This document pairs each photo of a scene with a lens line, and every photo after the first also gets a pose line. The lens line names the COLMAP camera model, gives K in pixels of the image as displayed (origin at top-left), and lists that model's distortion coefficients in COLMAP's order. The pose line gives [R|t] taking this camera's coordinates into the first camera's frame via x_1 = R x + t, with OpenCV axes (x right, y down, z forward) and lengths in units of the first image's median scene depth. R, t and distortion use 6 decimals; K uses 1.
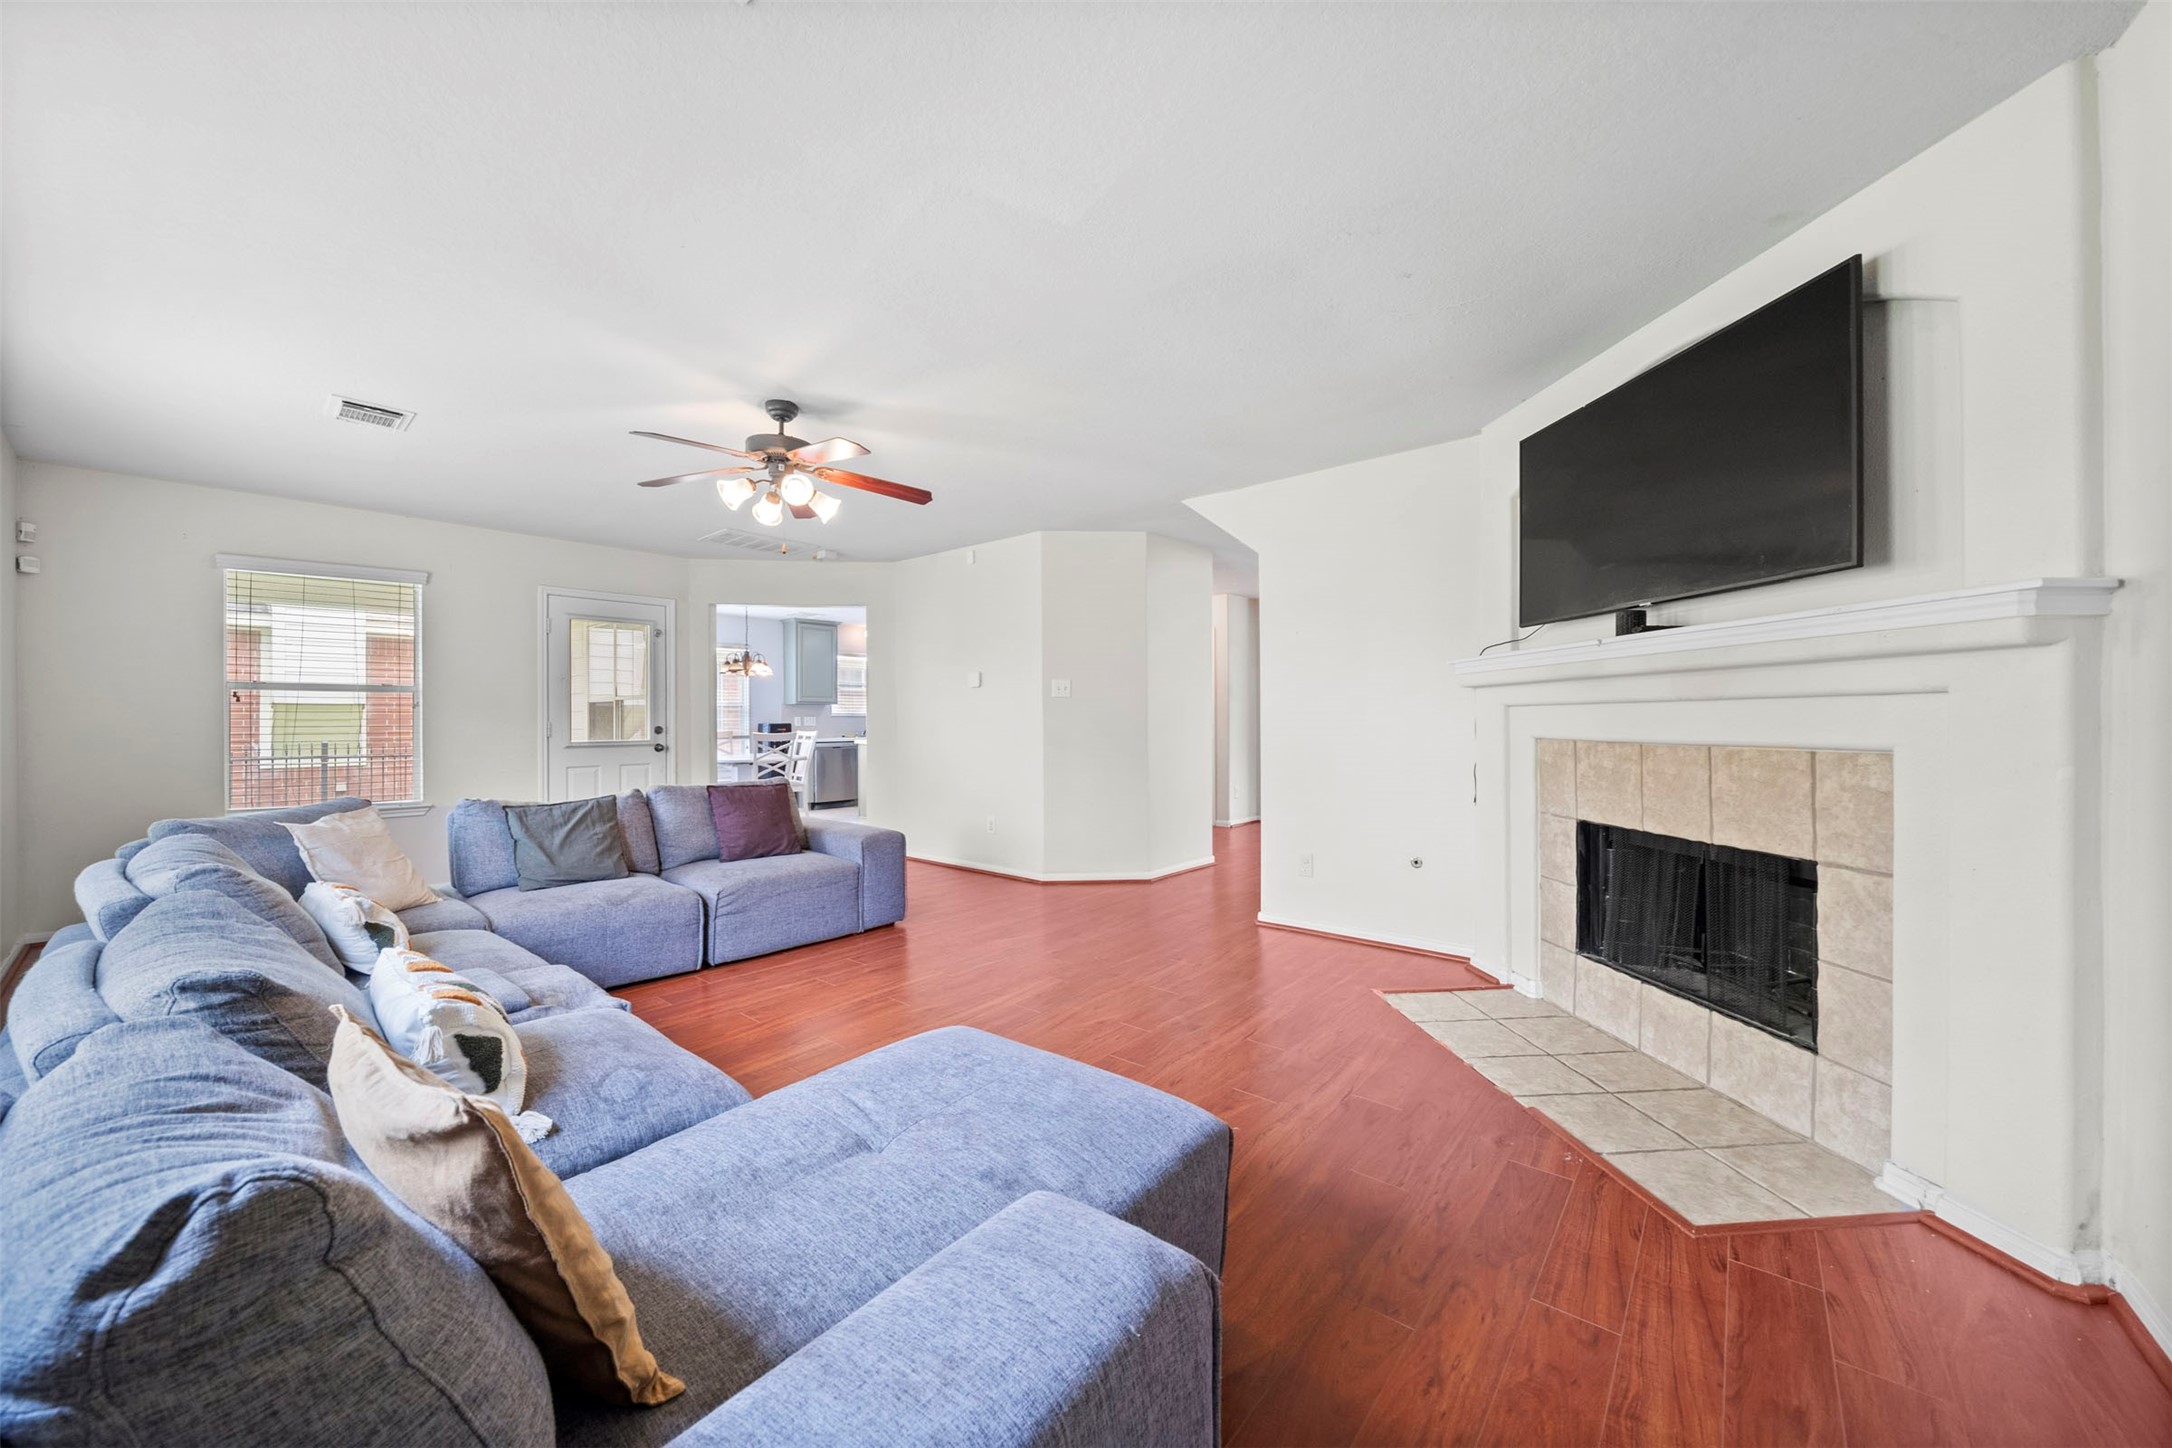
lens RADIAL K [[801.9, 0, 1087.7], [0, 801.9, 720.9], [0, 0, 1]] dist [-0.006944, 0.000119]
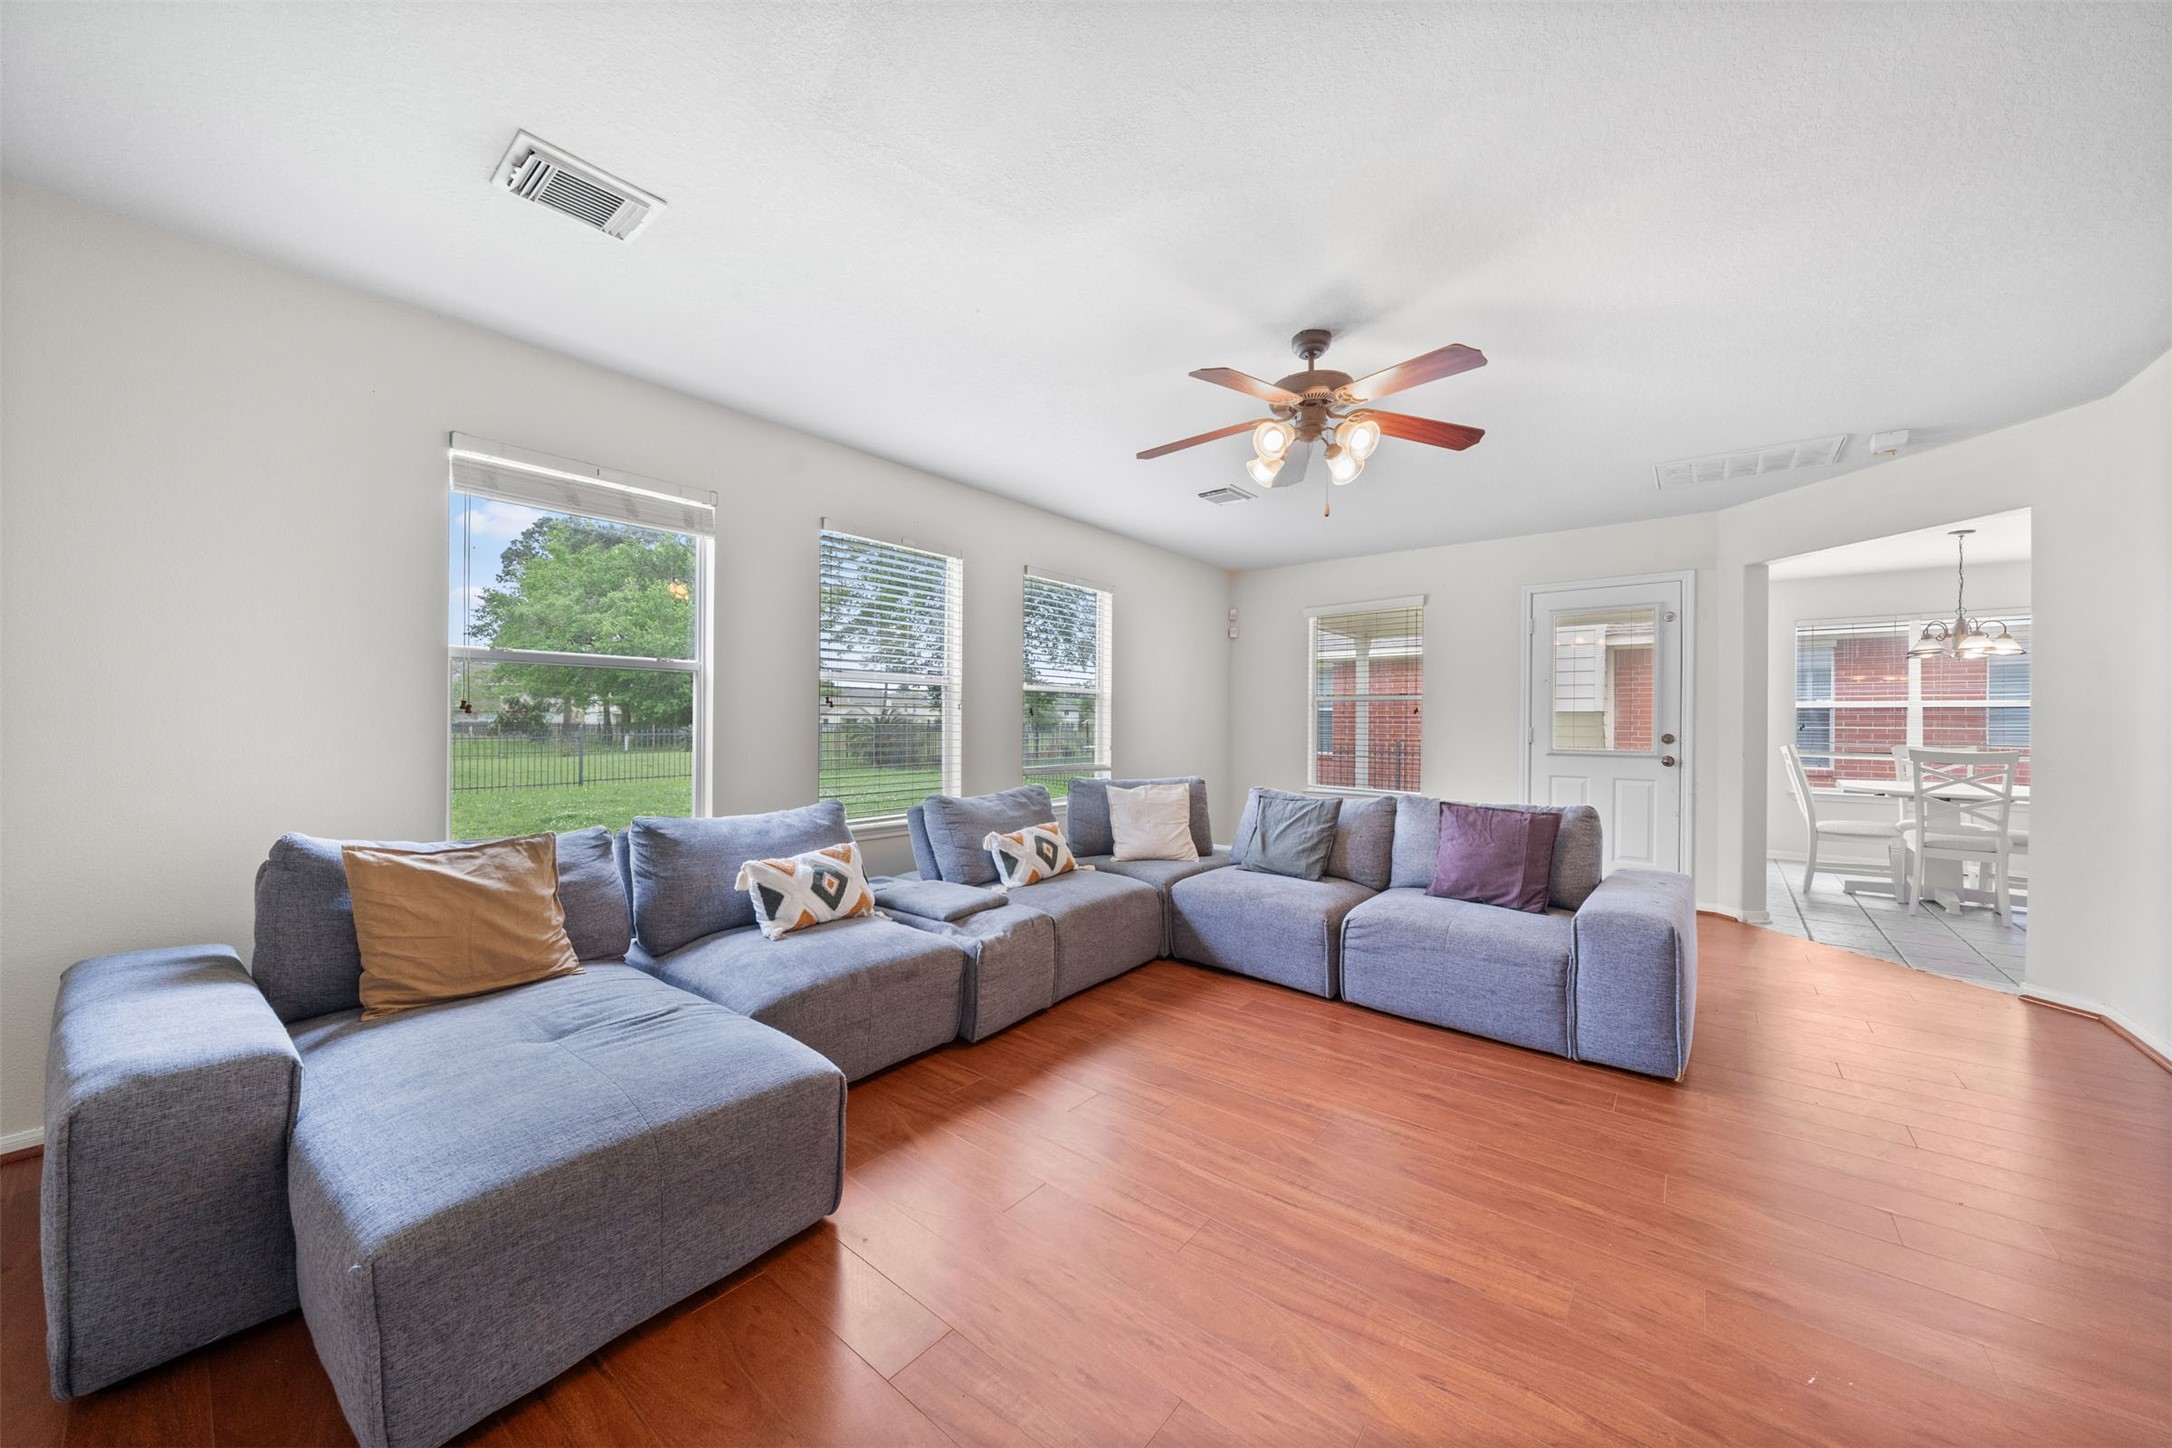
lens RADIAL K [[762.3, 0, 1074.4], [0, 762.3, 724.9], [0, 0, 1]] dist [-0.006561, -0.000317]
pose [[0.000818, 0.004917, -0.999988, 0.313191], [-0.011566, 0.999921, 0.004907, 0.000739], [0.999933, 0.011562, 0.000875, 0.590984]]
